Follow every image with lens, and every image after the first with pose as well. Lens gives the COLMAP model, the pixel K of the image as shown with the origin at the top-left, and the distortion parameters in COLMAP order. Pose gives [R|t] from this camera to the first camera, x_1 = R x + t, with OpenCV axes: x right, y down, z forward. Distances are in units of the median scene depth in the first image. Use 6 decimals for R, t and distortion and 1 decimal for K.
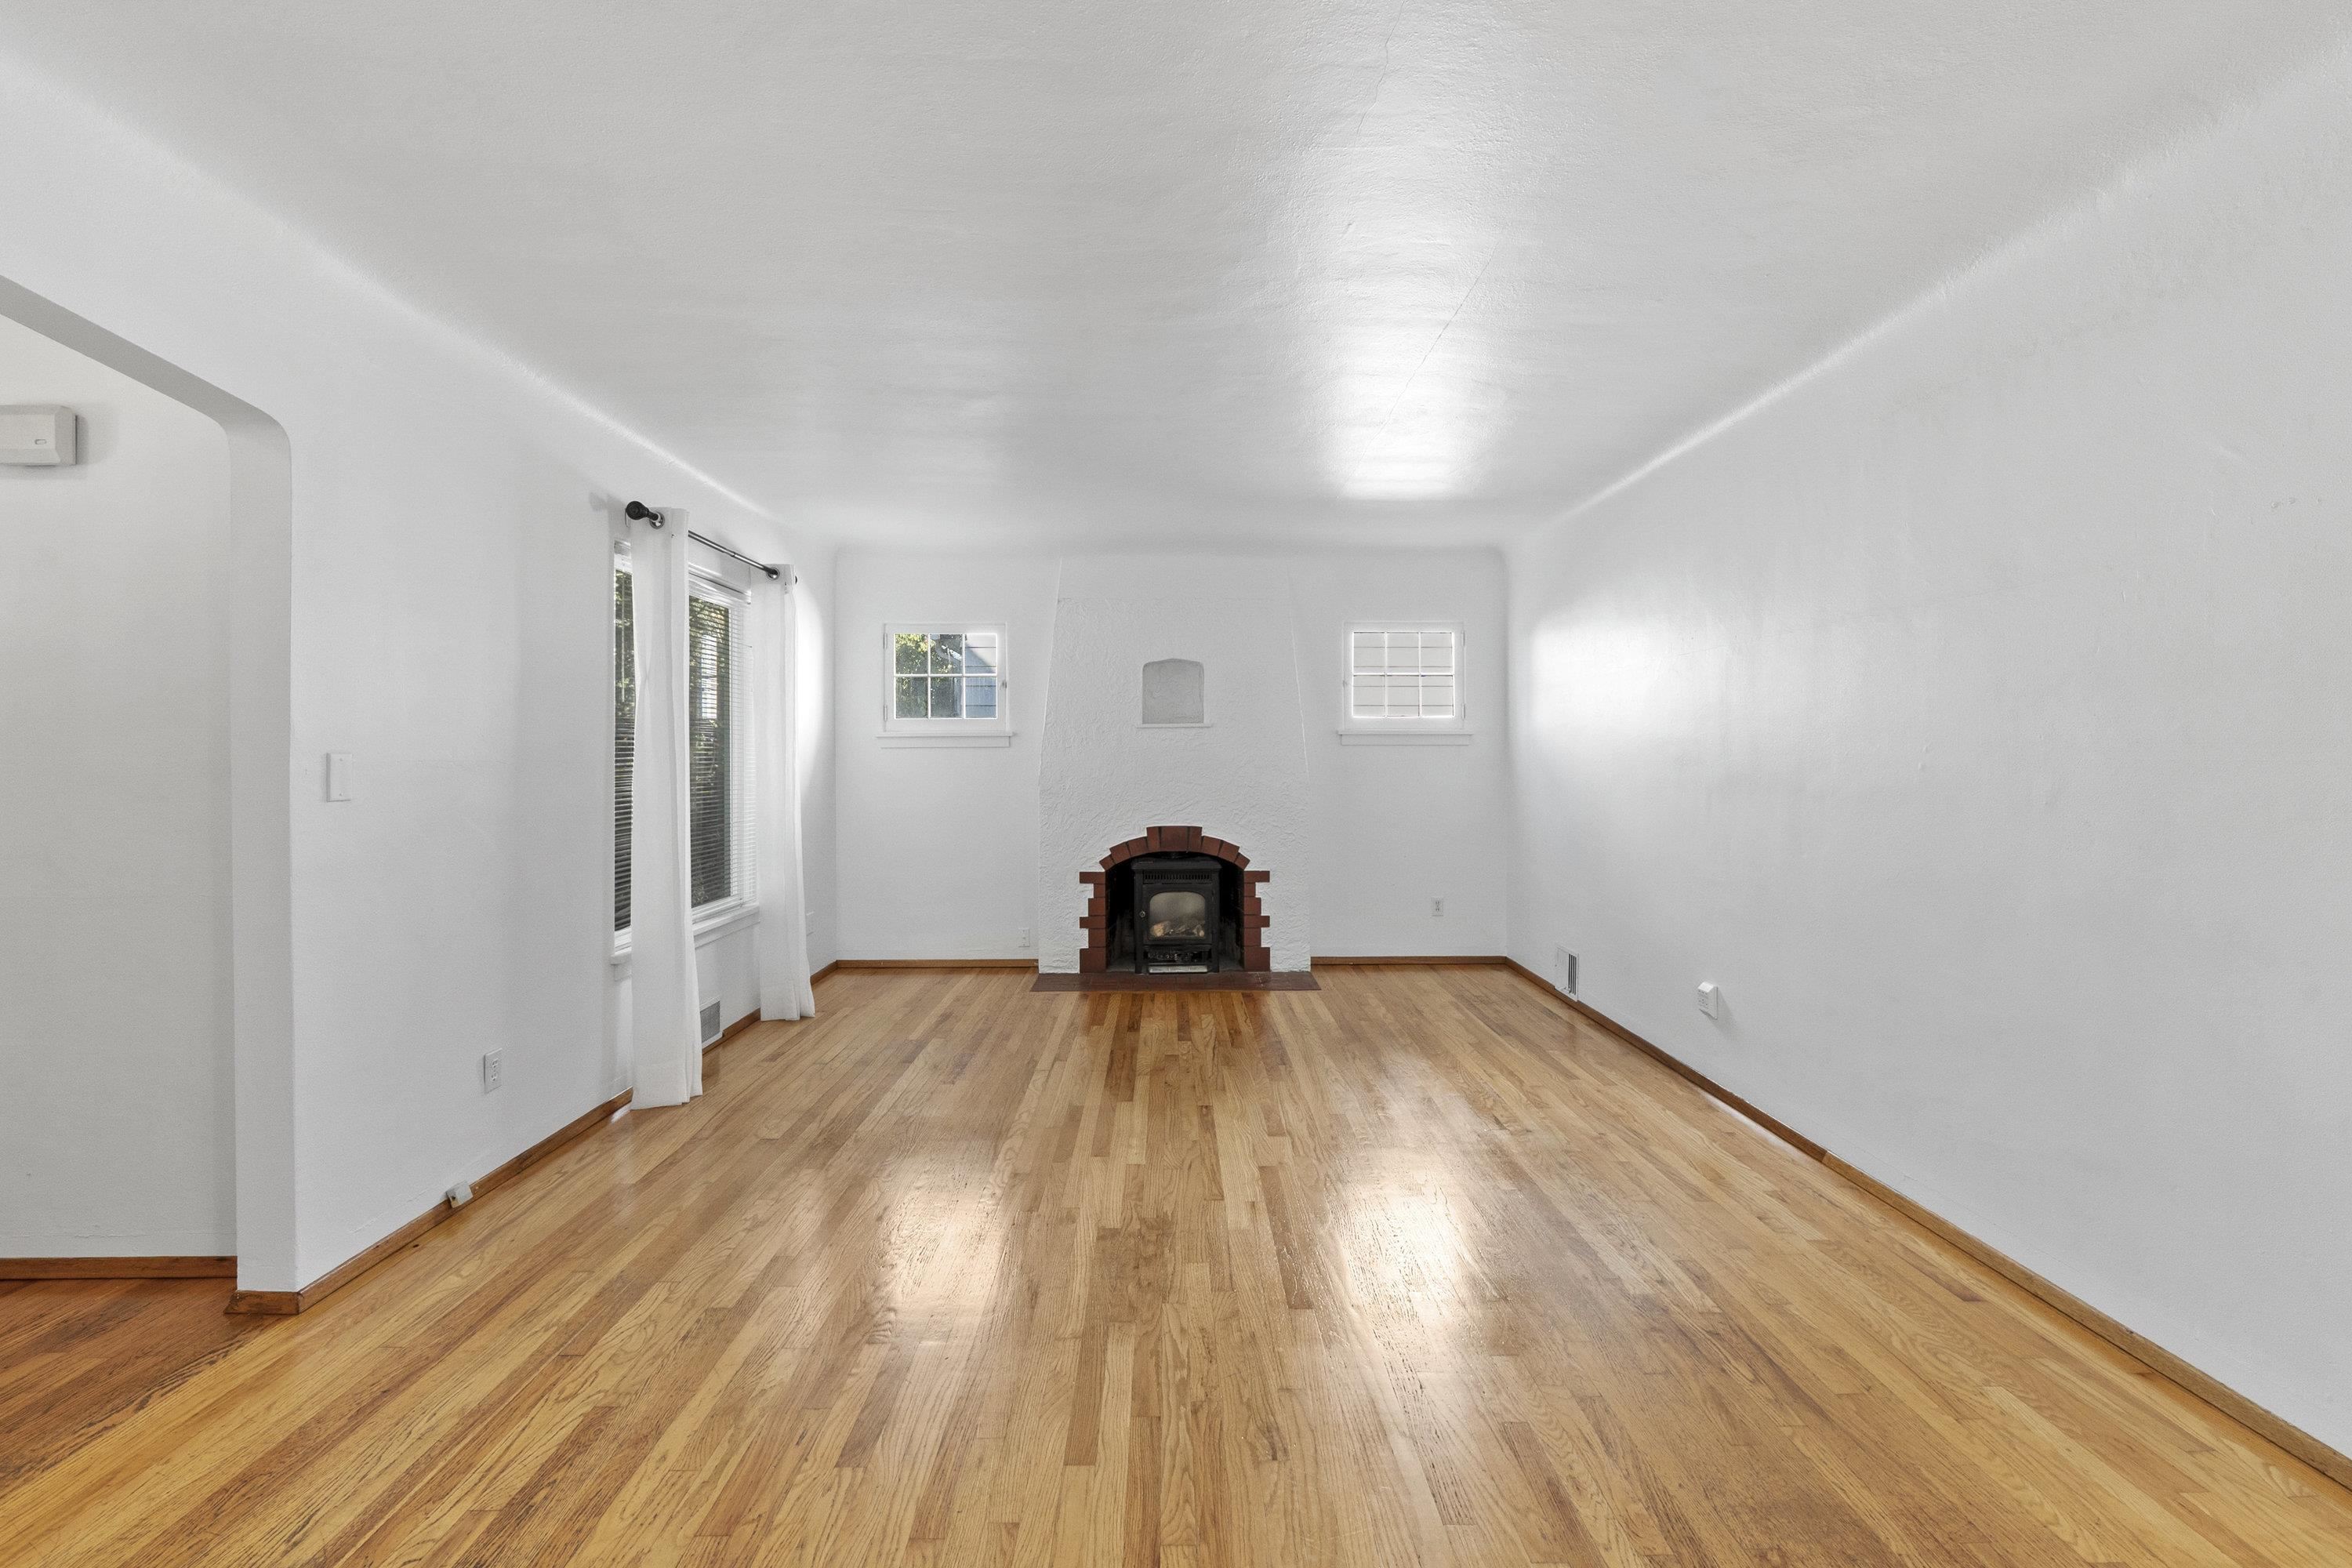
lens RADIAL K [[1041.9, 0, 1179.4], [0, 1041.9, 754.0], [0, 0, 1]] dist [-0.009748, 0.000721]
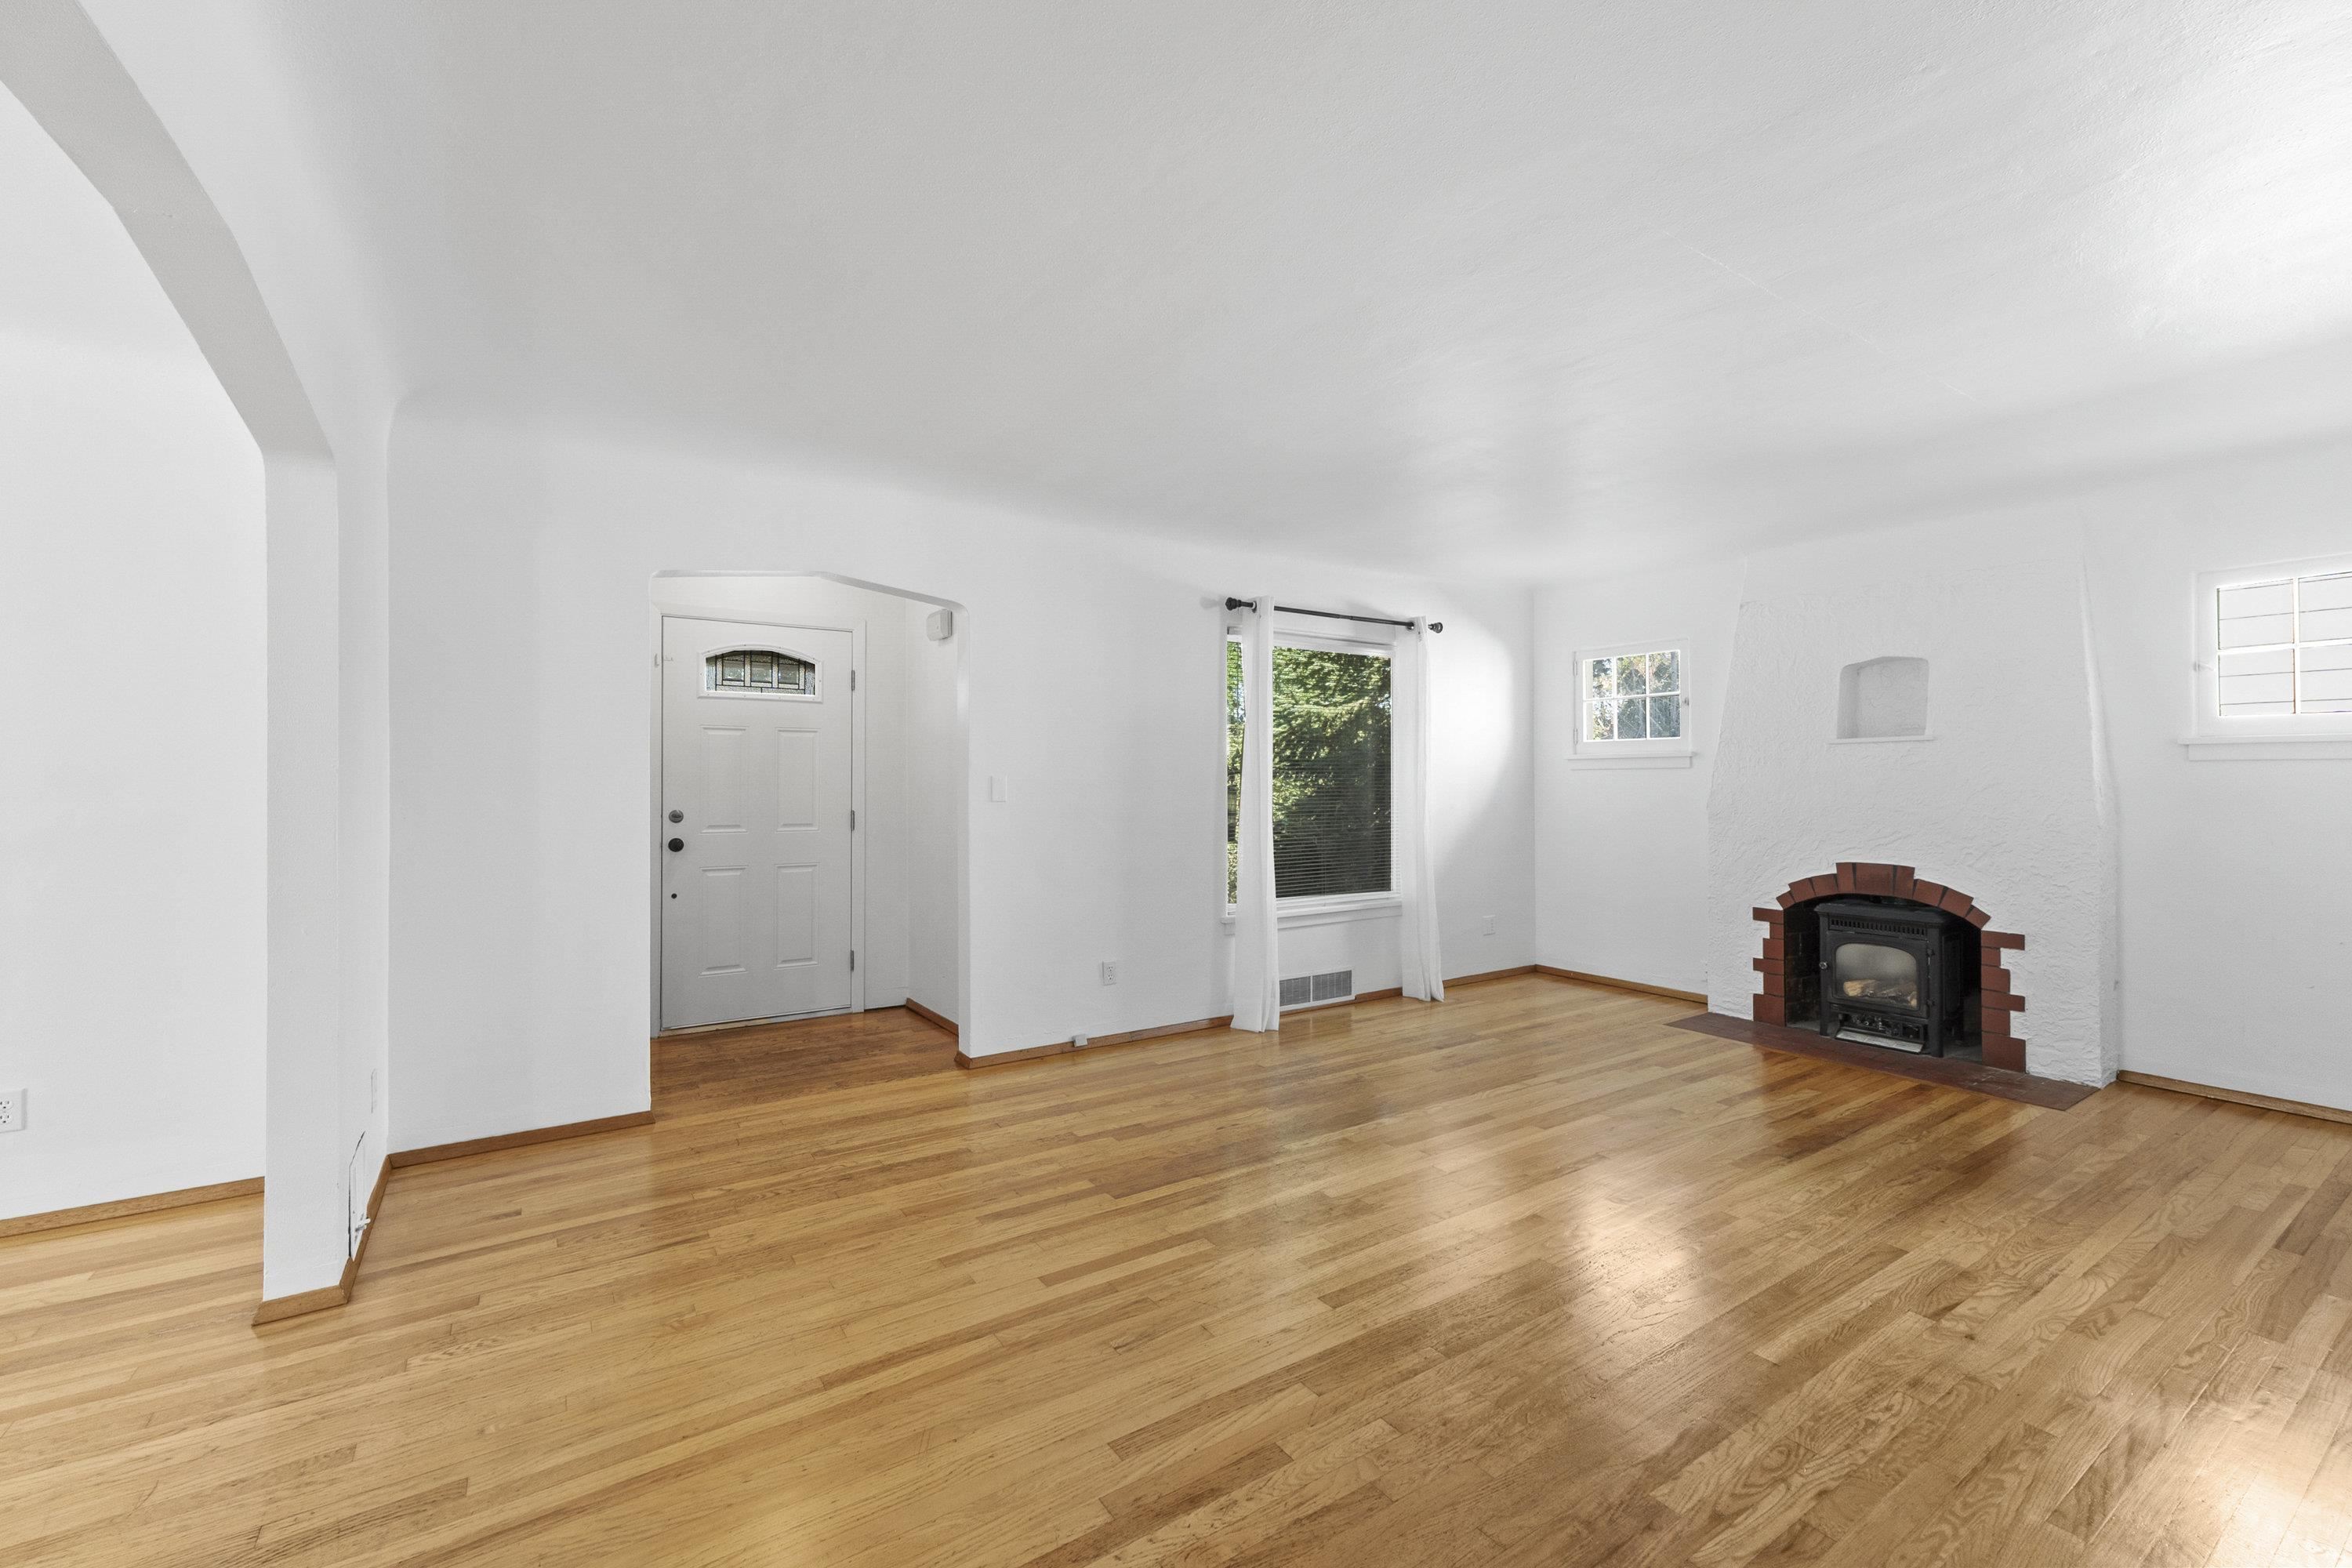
lens RADIAL K [[977.6, 0, 1181.4], [0, 977.6, 773.6], [0, 0, 1]] dist [0.001533, 0.000408]
pose [[0.545660, -0.003376, -0.838000, 0.407407], [0.001633, 0.999994, -0.002966, 0.000520], [0.838005, 0.000250, 0.545662, 0.158748]]
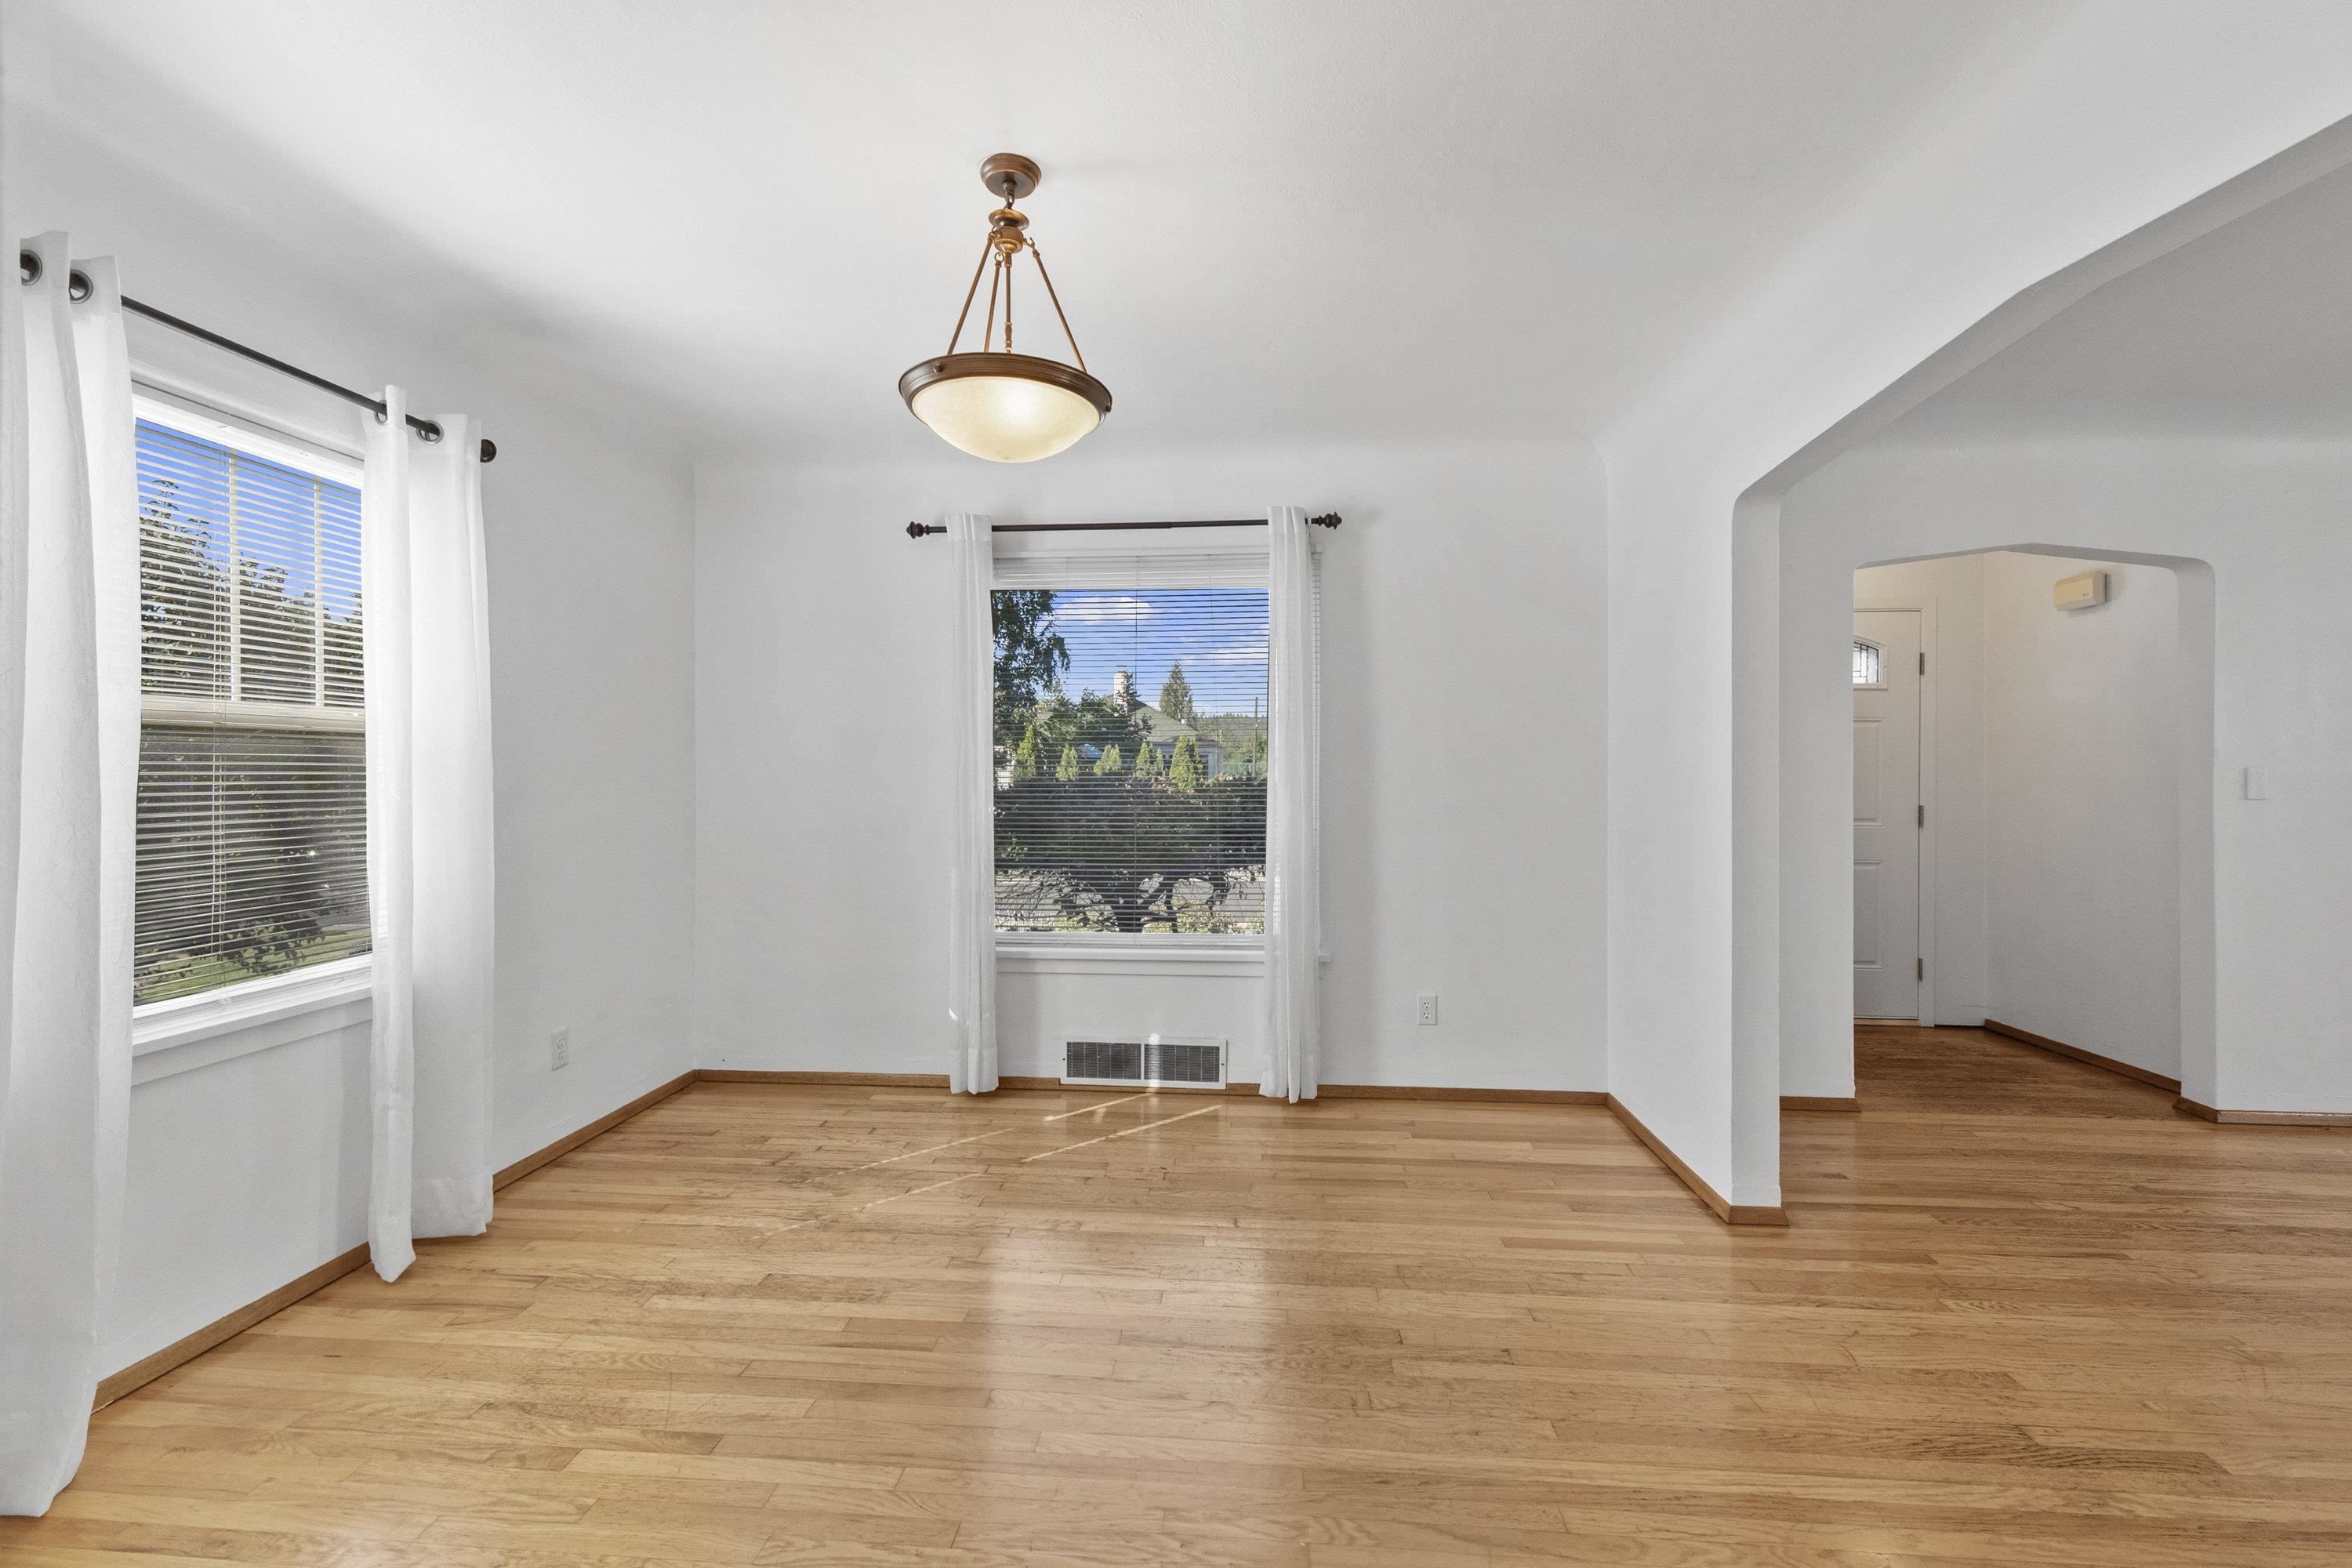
lens RADIAL K [[977.6, 0, 1181.4], [0, 977.6, 773.6], [0, 0, 1]] dist [0.001533, 0.000408]
pose [[-0.096020, 0.001310, -0.995379, 0.365718], [0.002436, 0.999996, 0.001081, 0.001076], [0.995376, -0.002321, -0.096023, -0.199382]]
